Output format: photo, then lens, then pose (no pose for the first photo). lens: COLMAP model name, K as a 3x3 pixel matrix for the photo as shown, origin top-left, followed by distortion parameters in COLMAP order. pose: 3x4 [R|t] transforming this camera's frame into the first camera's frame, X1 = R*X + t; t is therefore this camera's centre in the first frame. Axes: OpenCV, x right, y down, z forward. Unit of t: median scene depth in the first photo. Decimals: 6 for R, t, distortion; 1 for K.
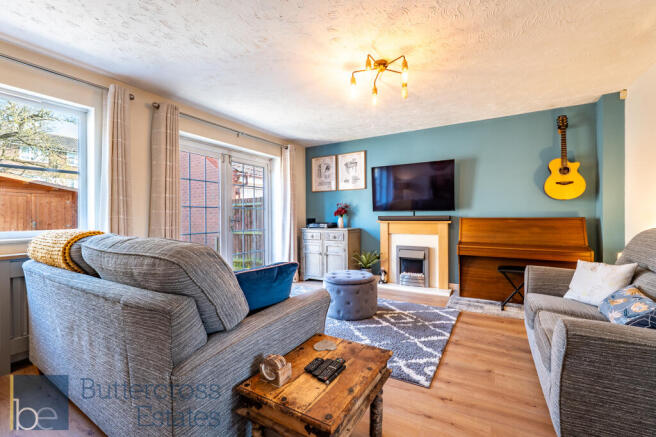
lens RADIAL K [[272.3, 0, 331.8], [0, 272.3, 217.3], [0, 0, 1]] dist [0.000162, 0.000025]
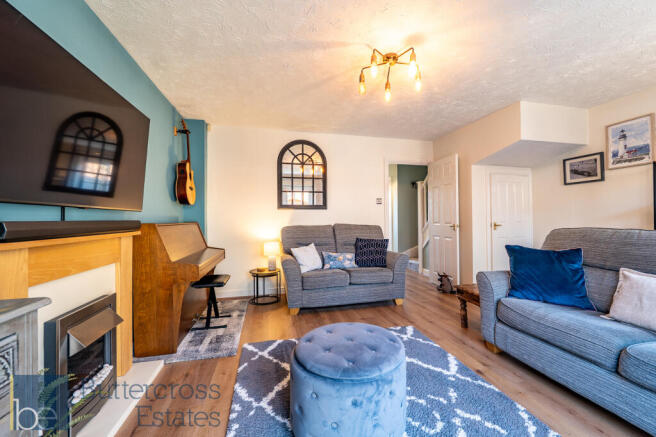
lens RADIAL K [[272.3, 0, 331.8], [0, 272.3, 217.3], [0, 0, 1]] dist [0.000162, 0.000025]
pose [[-0.713182, 0.013148, 0.700856, -0.238204], [0.015885, 0.999870, -0.002593, -0.005462], [-0.700799, 0.009284, -0.713298, 1.341336]]
